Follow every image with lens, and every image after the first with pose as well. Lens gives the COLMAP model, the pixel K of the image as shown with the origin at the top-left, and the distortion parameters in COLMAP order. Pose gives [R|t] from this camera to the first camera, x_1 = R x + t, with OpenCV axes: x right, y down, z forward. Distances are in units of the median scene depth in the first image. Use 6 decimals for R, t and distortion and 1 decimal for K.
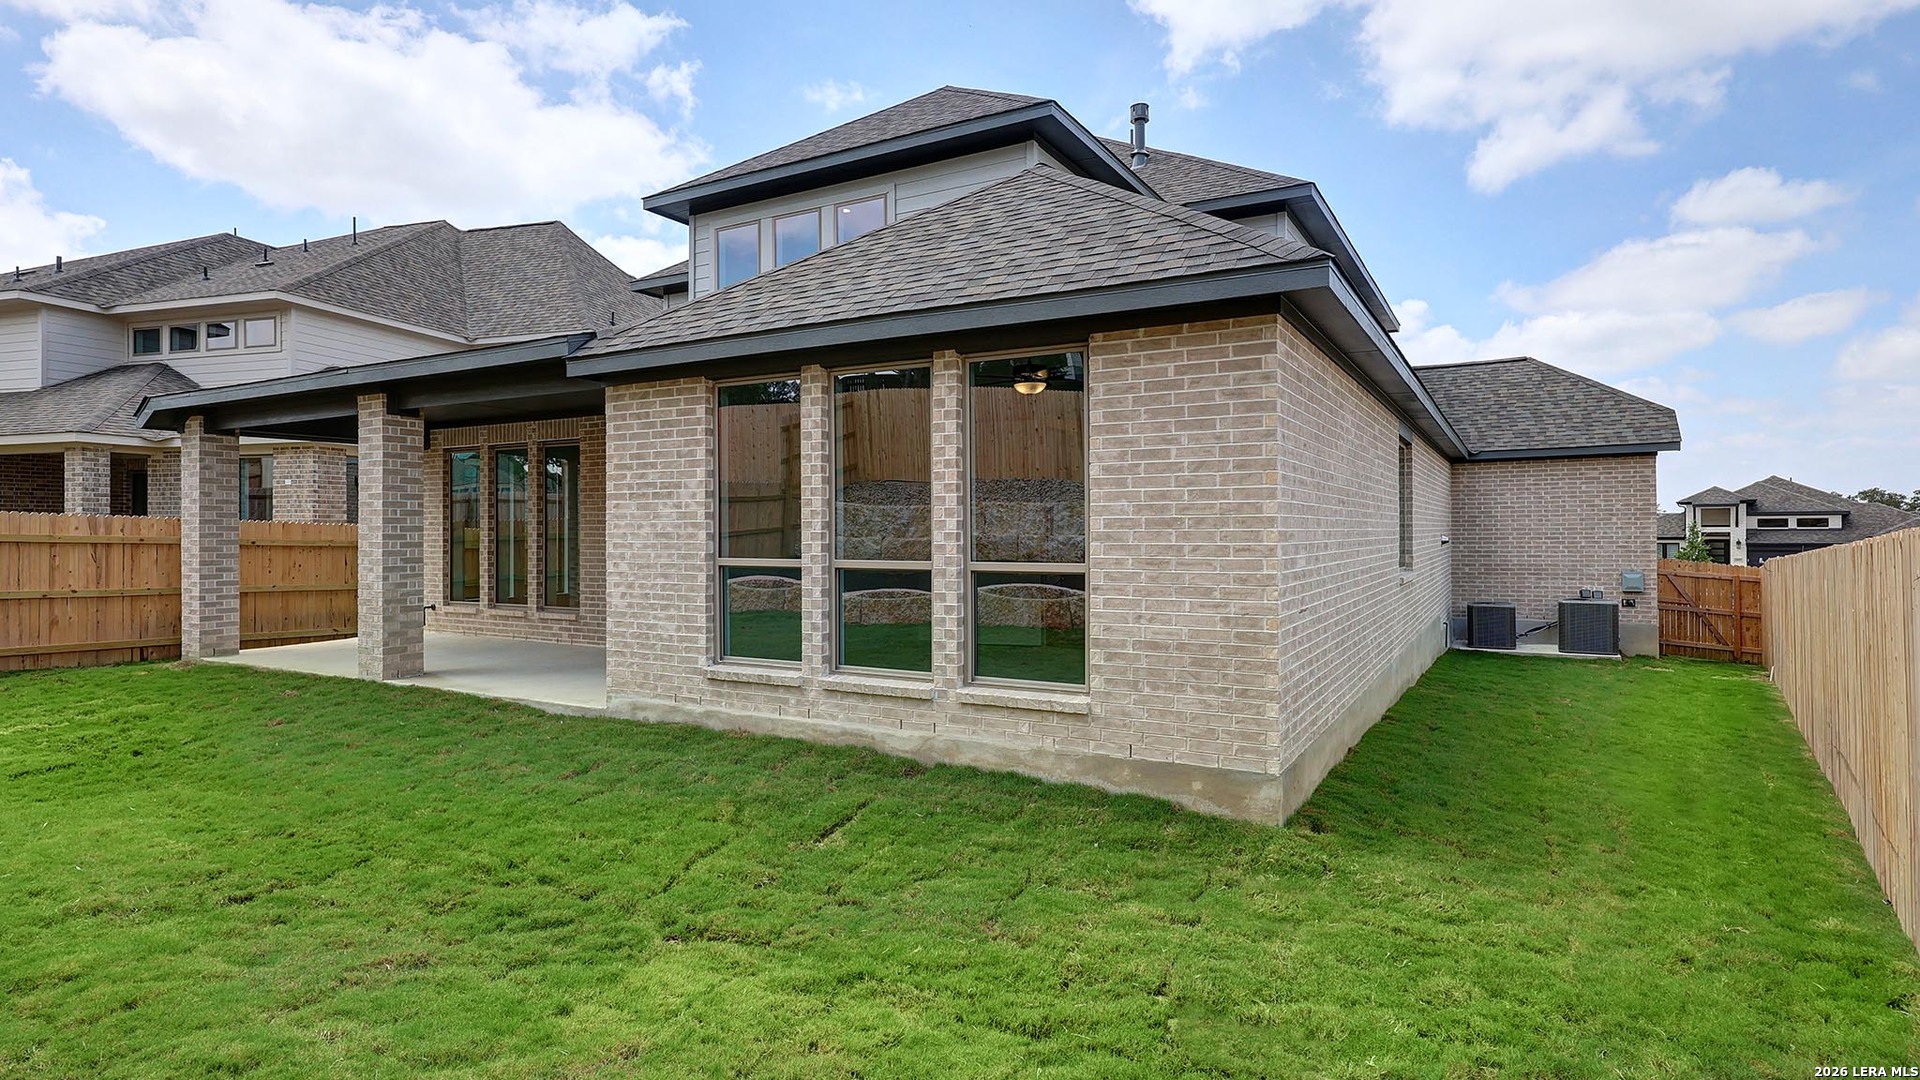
lens RADIAL K [[980.9, 0, 962.9], [0, 980.9, 533.2], [0, 0, 1]] dist [0.002389, 0.000394]
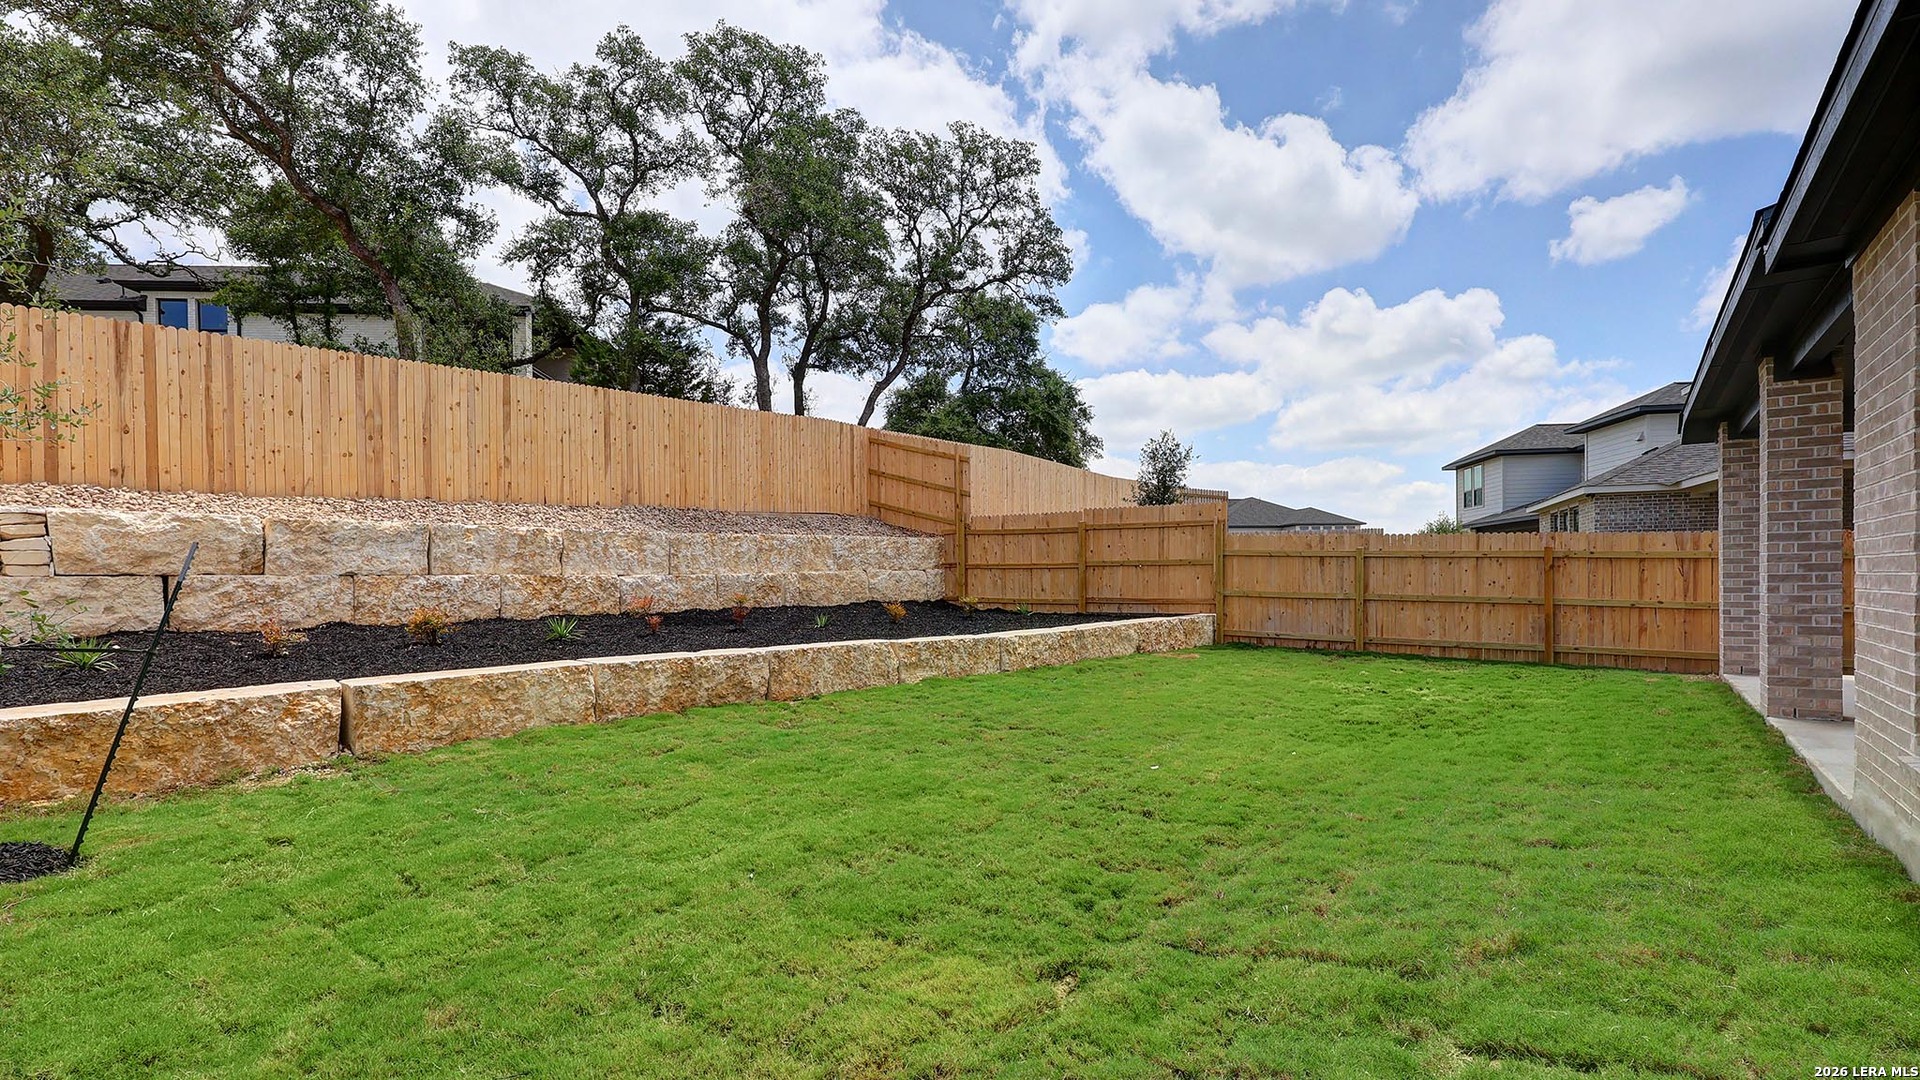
lens RADIAL K [[871.5, 0, 966.7], [0, 871.5, 590.9], [0, 0, 1]] dist [0.002791, 0.000290]
pose [[-0.129599, 0.015440, -0.991446, 0.167775], [0.011386, 0.999836, 0.014082, 0.024792], [0.991501, -0.009464, -0.129754, 0.370662]]
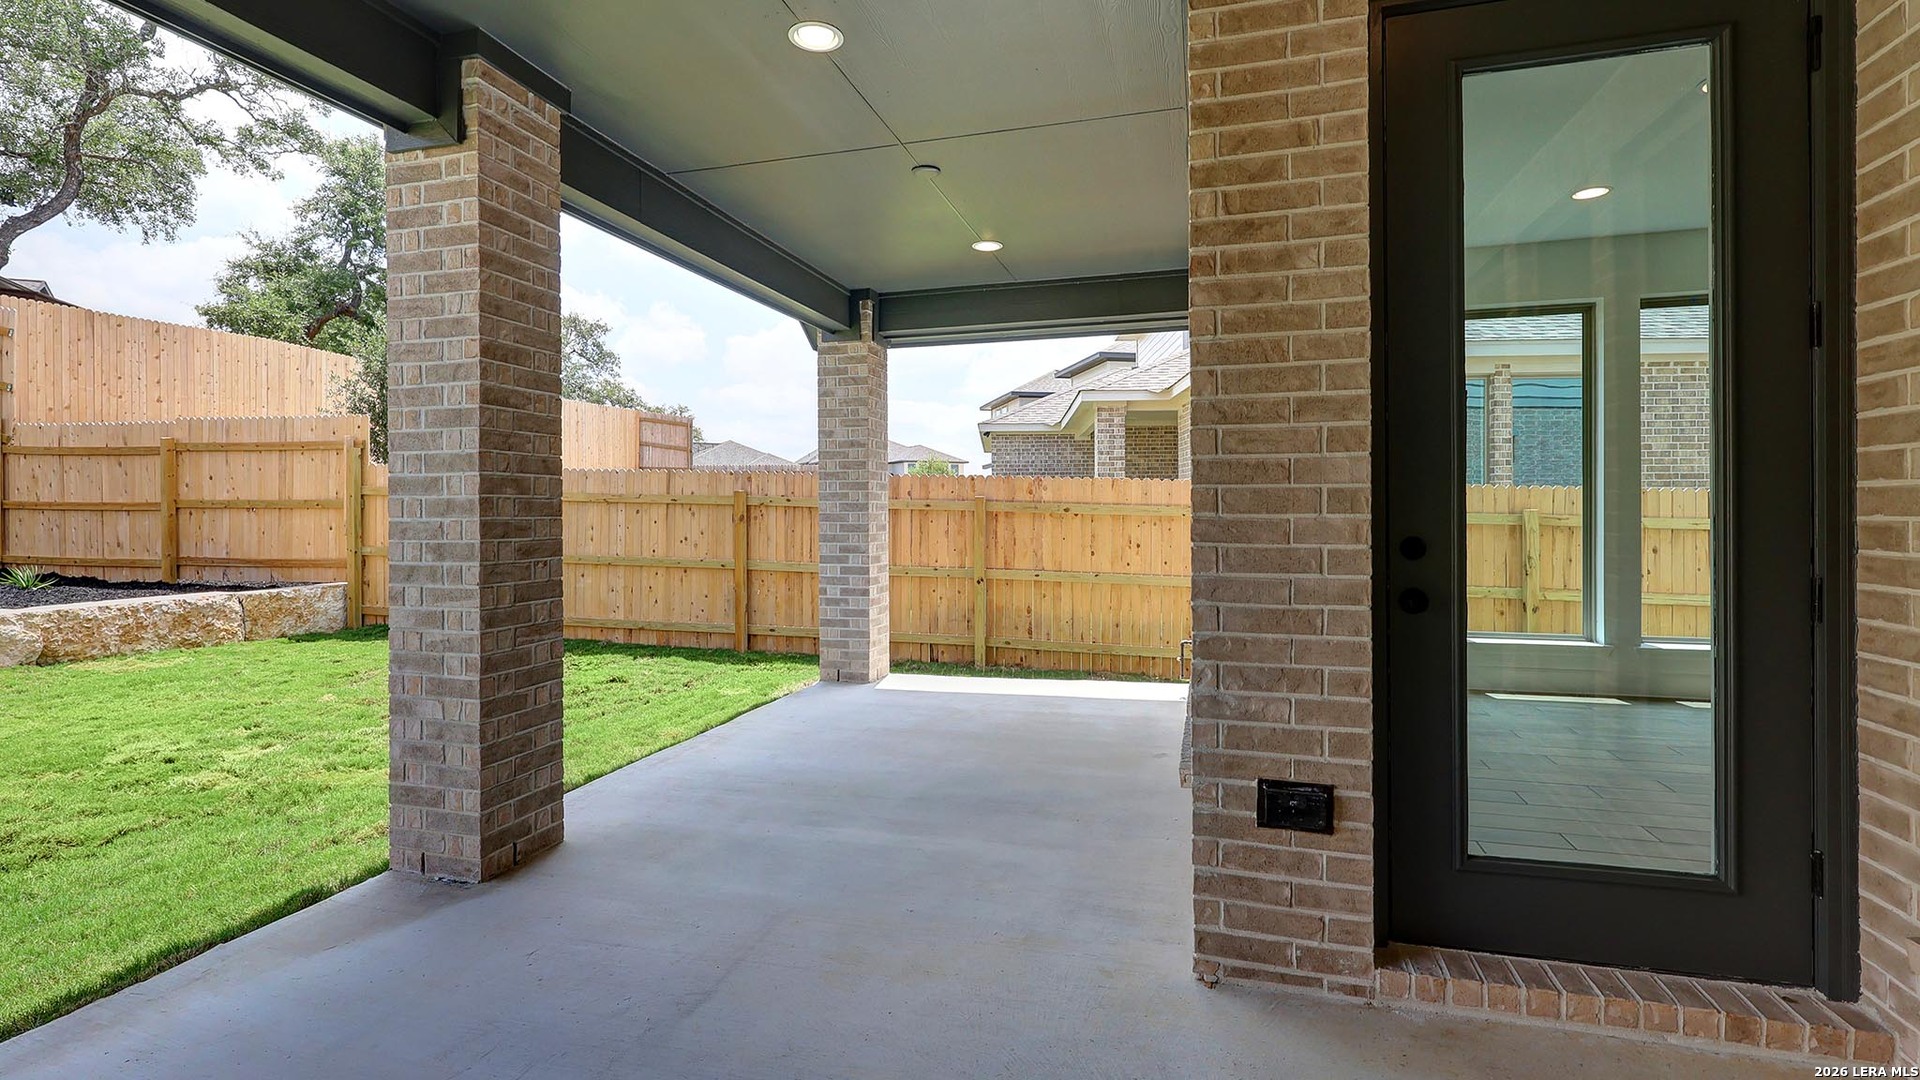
lens RADIAL K [[871.5, 0, 959.9], [0, 871.5, 507.8], [0, 0, 1]] dist [0.002791, 0.000290]
pose [[0.235345, -0.002251, -0.971909, -0.179395], [0.002704, 0.999995, -0.001661, 0.011037], [0.971908, -0.002237, 0.235349, 0.943682]]
